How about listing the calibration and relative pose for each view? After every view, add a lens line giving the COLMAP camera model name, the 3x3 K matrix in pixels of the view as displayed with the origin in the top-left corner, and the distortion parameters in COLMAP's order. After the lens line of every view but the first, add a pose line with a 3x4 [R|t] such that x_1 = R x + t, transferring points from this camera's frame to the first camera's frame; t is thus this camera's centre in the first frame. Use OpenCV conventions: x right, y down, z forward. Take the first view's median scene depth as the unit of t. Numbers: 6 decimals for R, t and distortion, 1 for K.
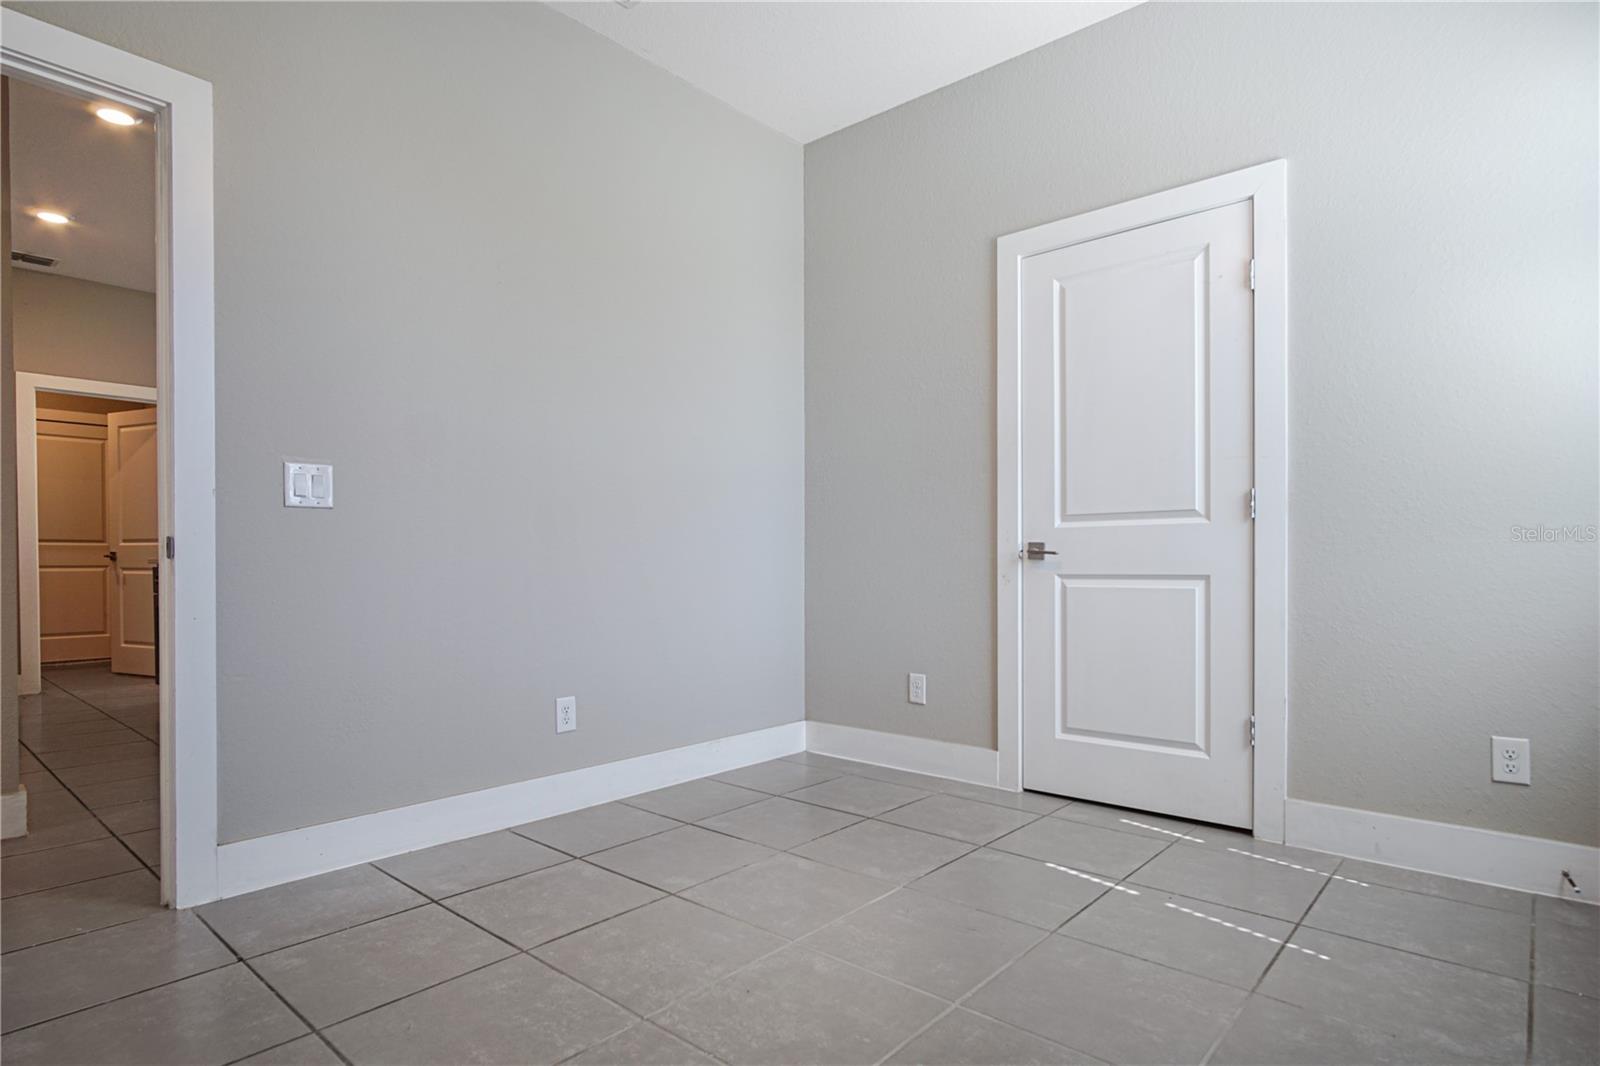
lens RADIAL K [[849.6, 0, 812.1], [0, 849.6, 579.3], [0, 0, 1]] dist [-0.016639, 0.002363]
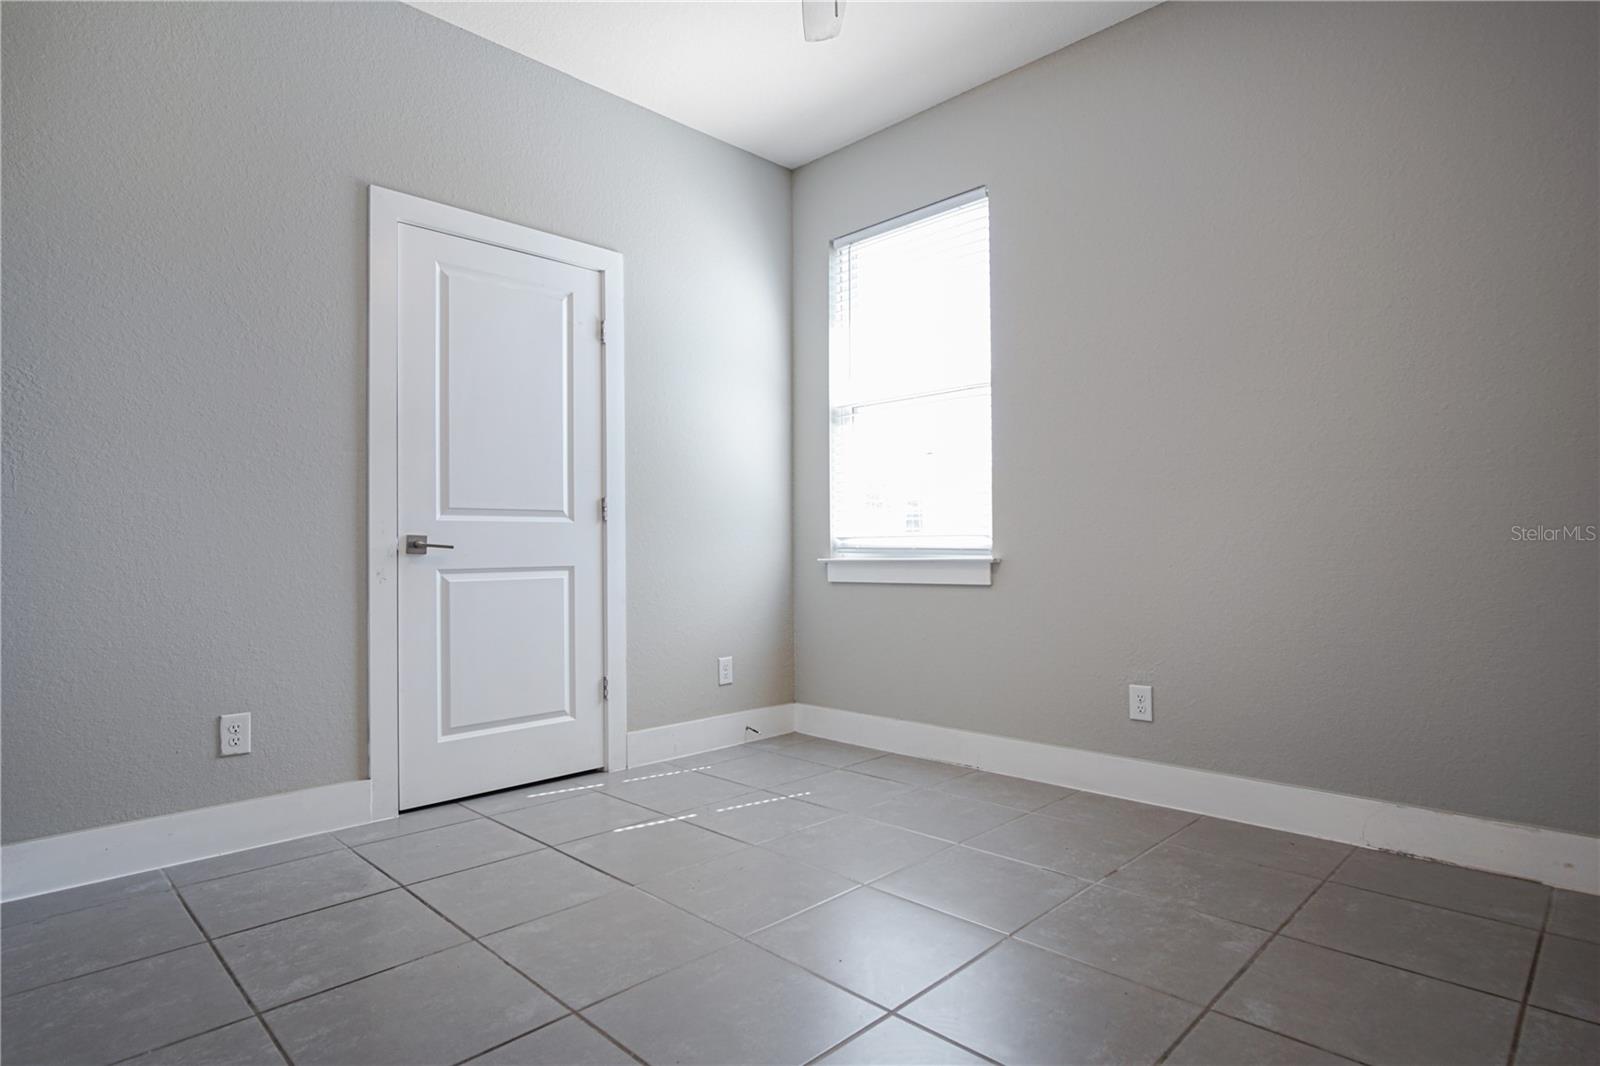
lens RADIAL K [[849.6, 0, 805.2], [0, 849.6, 533.3], [0, 0, 1]] dist [-0.016639, 0.002363]
pose [[0.071623, 0.016596, 0.997294, -0.697415], [0.027007, 0.999463, -0.018572, -0.019354], [-0.997066, 0.028264, 0.071137, 0.576747]]
